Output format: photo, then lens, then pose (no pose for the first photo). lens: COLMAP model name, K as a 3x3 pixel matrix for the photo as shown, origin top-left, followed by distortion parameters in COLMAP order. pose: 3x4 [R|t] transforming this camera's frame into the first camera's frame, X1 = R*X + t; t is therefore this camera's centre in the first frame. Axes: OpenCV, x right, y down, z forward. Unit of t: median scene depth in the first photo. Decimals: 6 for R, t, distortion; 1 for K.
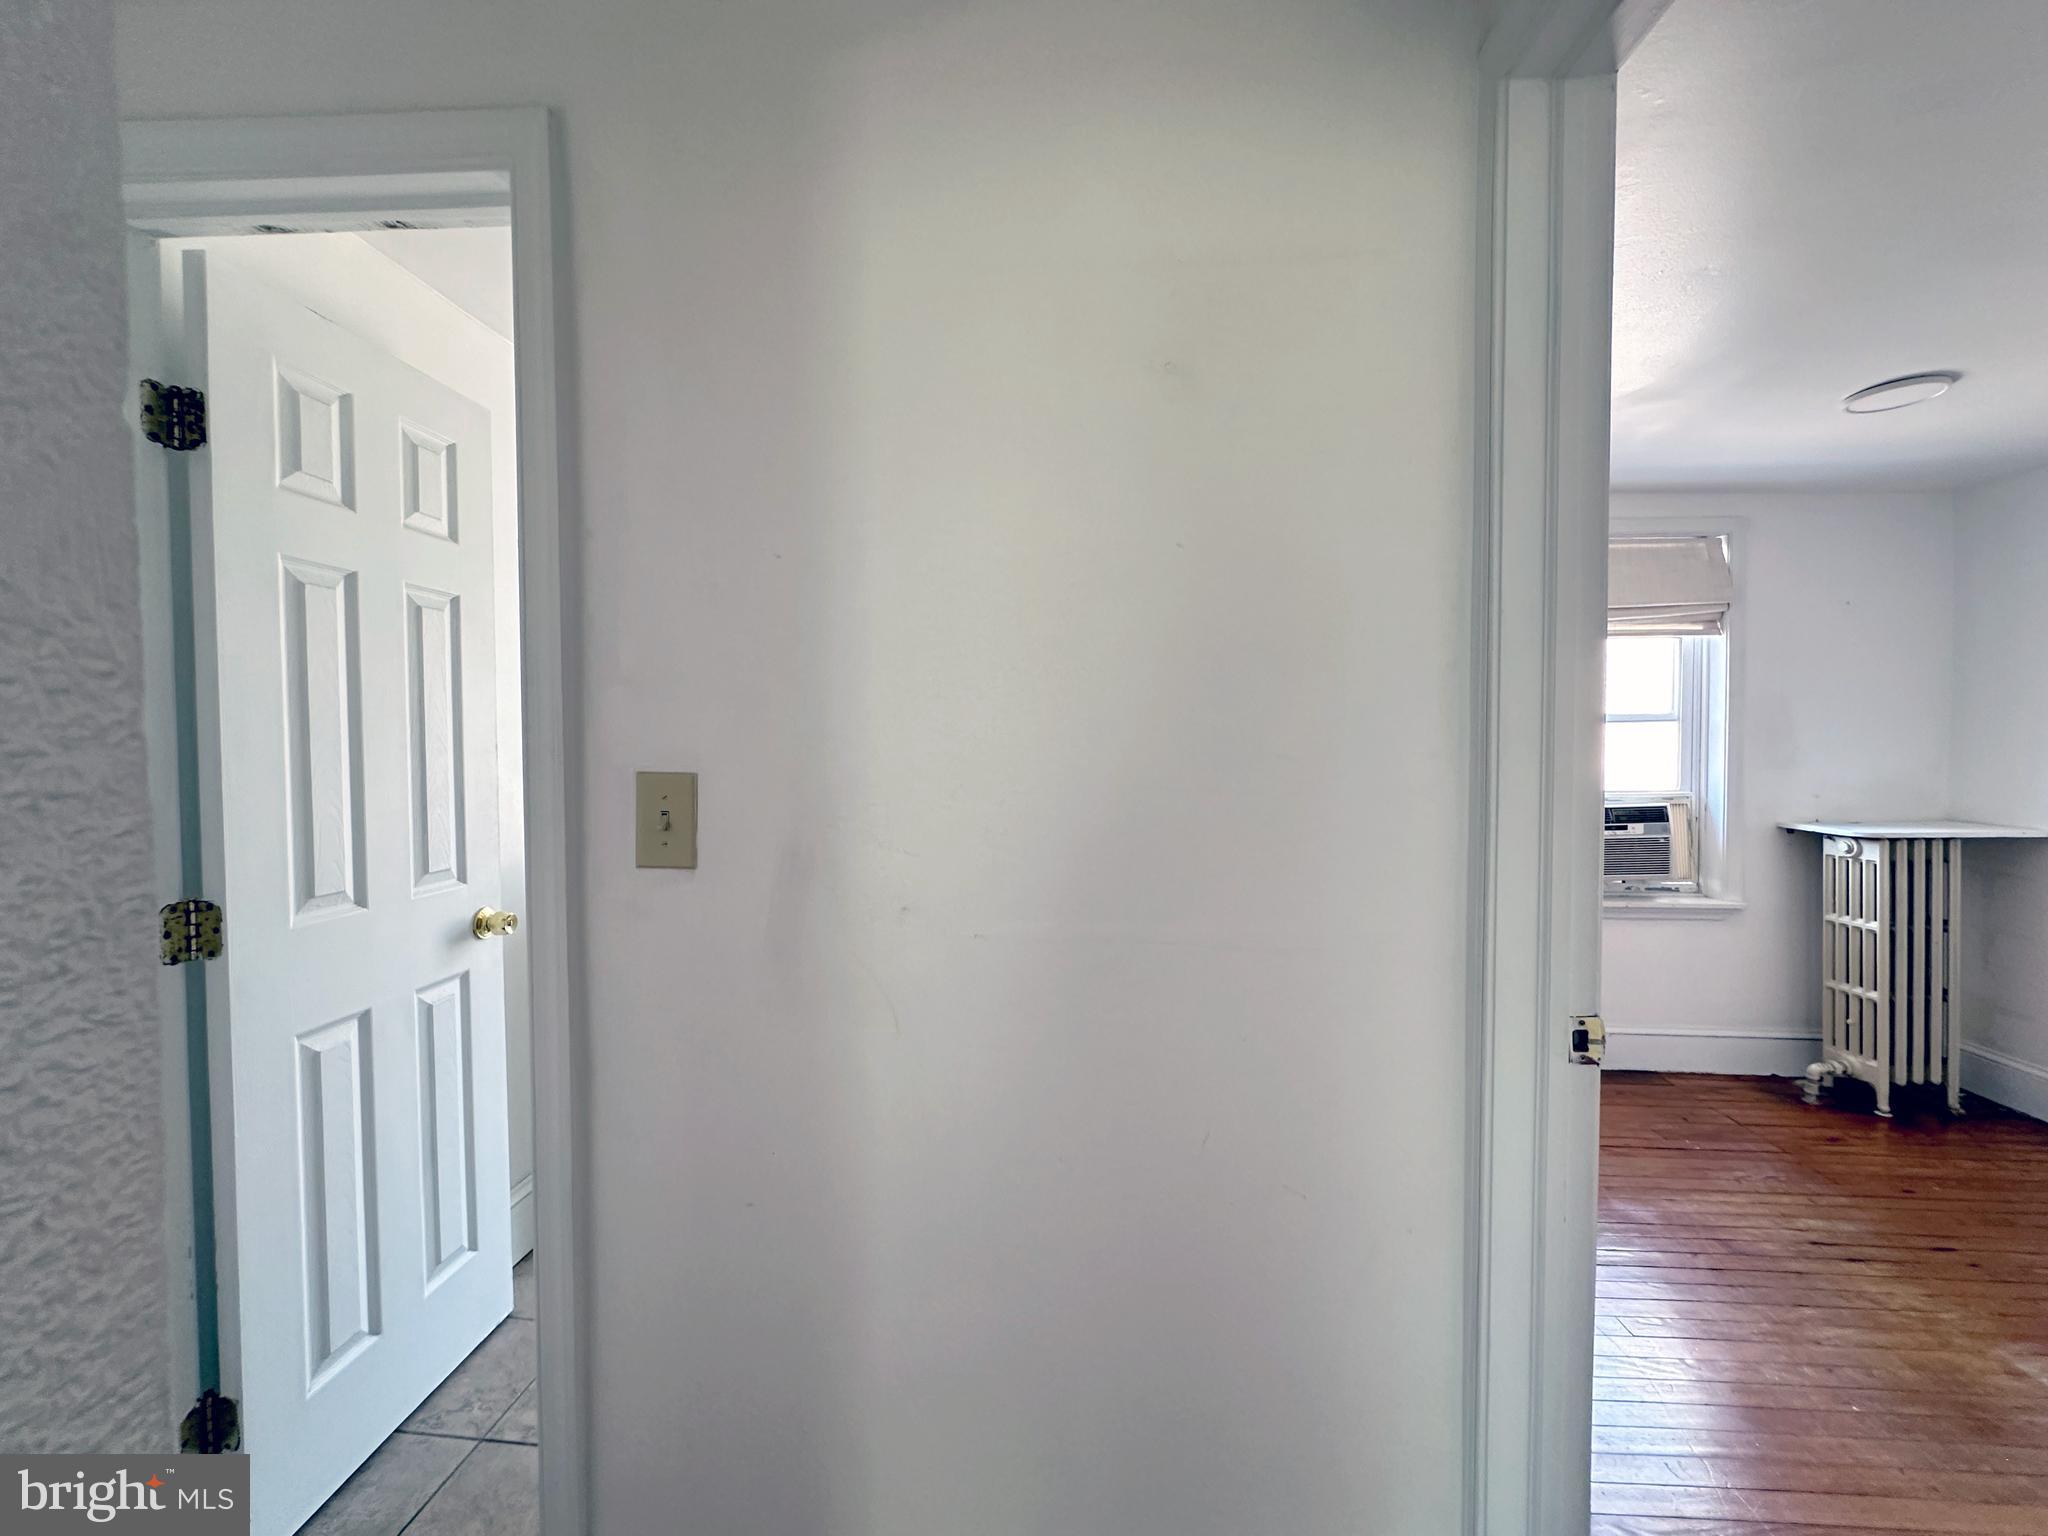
lens RADIAL K [[825.2, 0, 1025.1], [0, 825.2, 759.6], [0, 0, 1]] dist [0.001178, -0.000096]
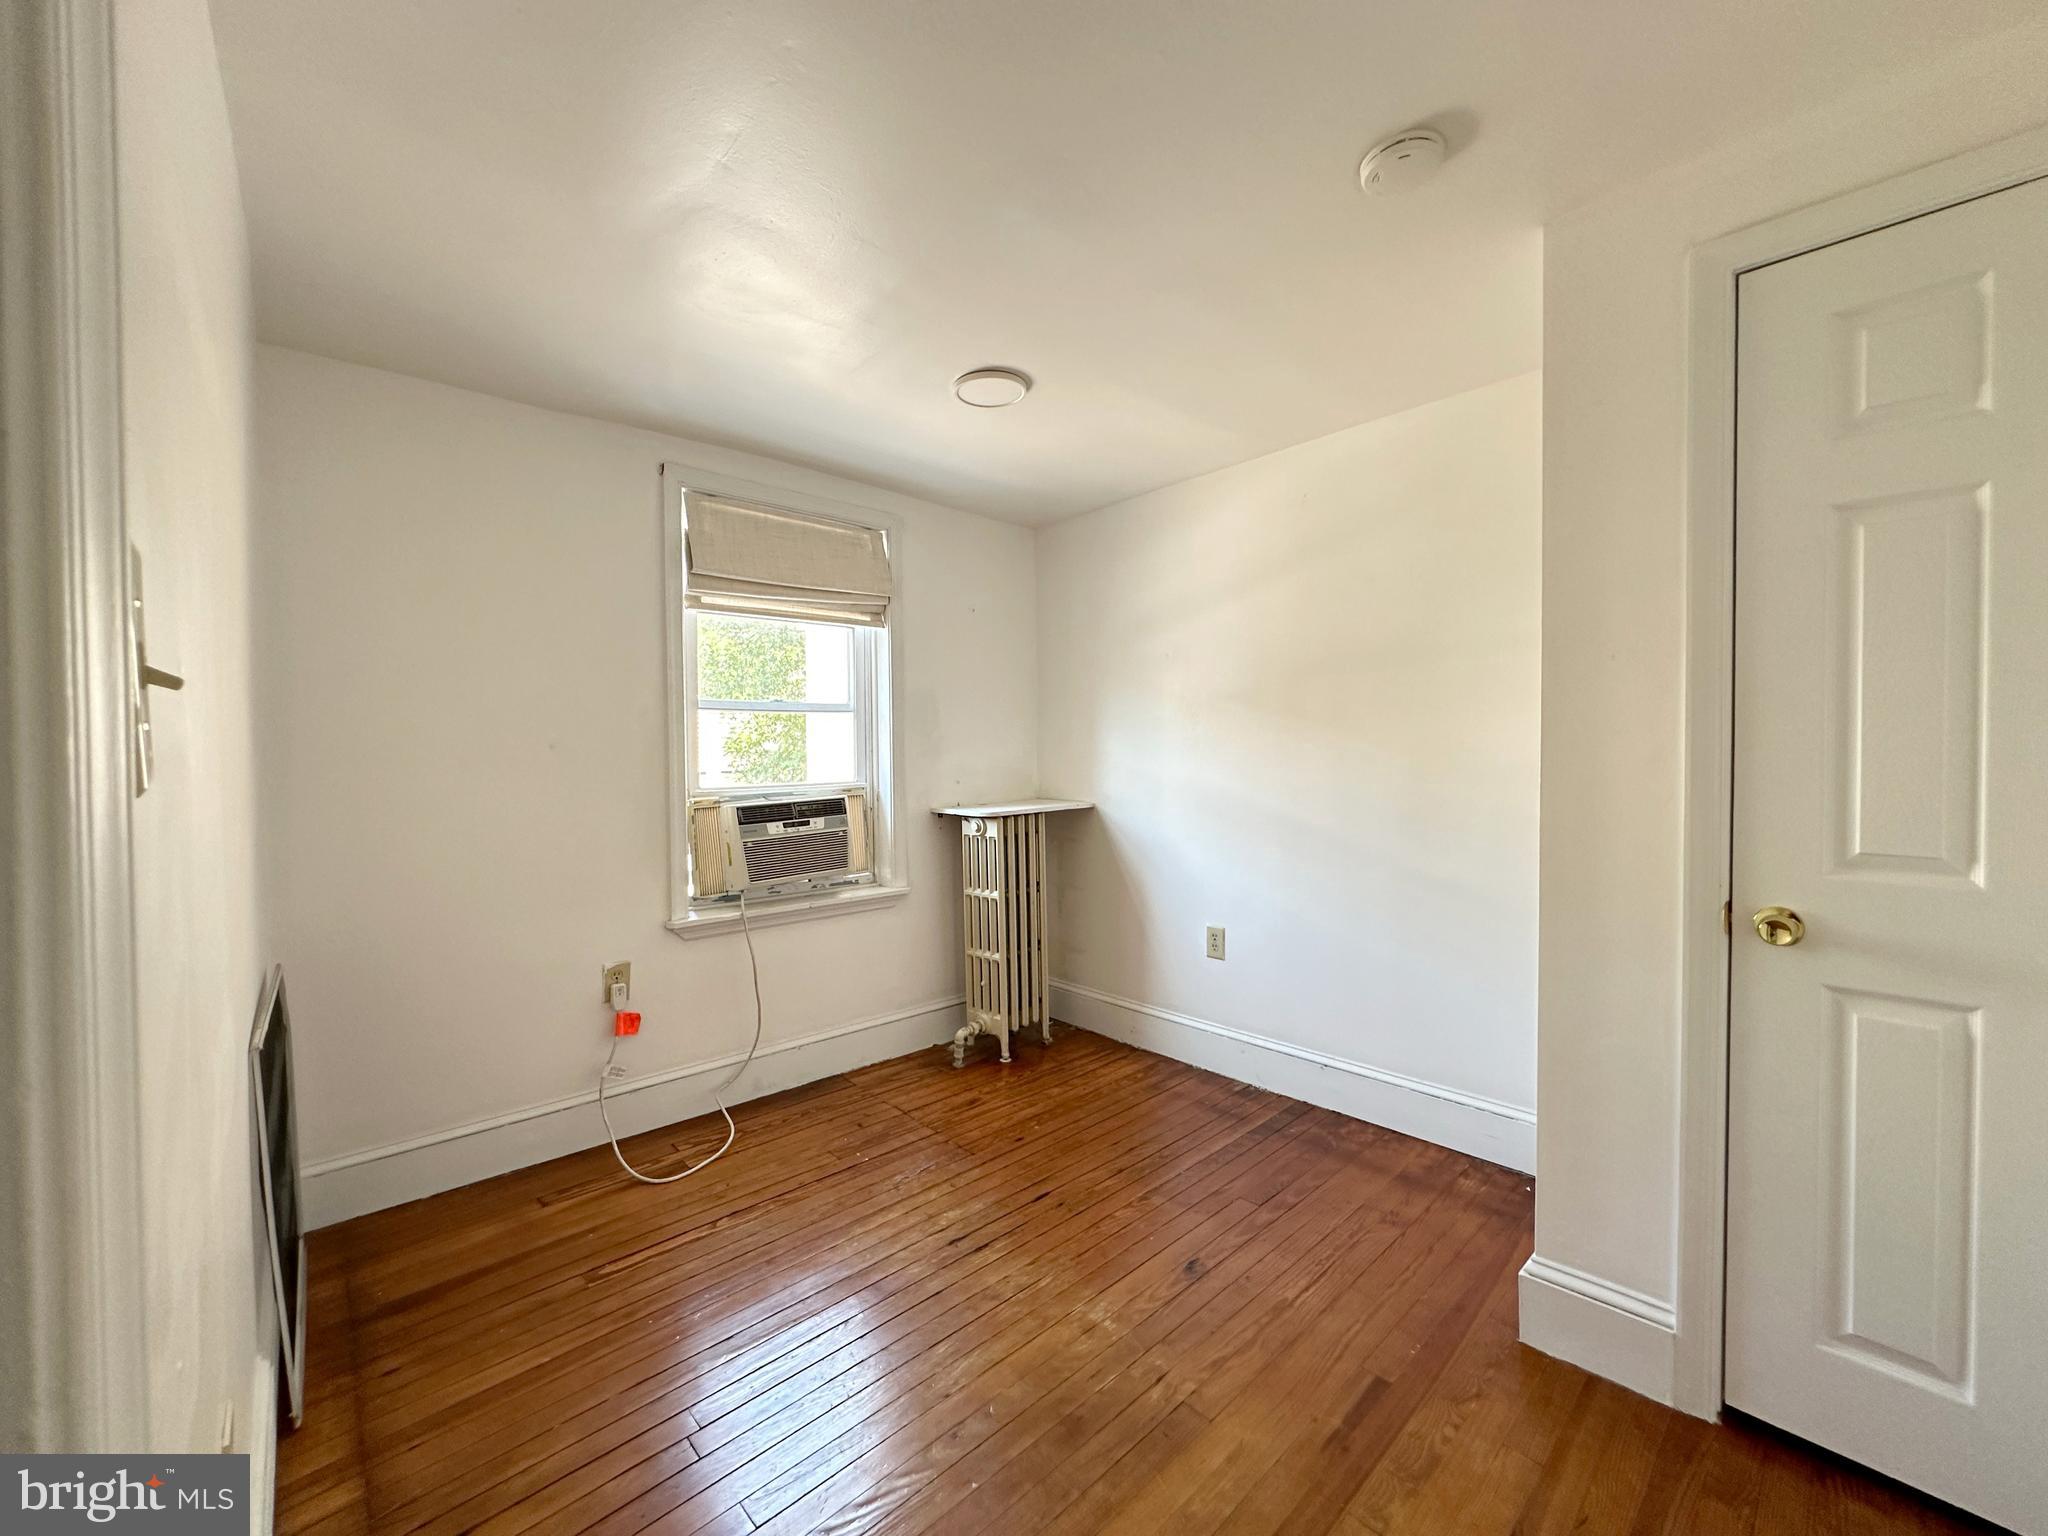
lens RADIAL K [[825.2, 0, 1025.1], [0, 825.2, 759.6], [0, 0, 1]] dist [0.001178, -0.000096]
pose [[0.681112, -0.014611, 0.732034, 0.231438], [0.025616, 0.999664, -0.003881, 0.022428], [-0.731731, 0.021395, 0.681258, 0.197843]]
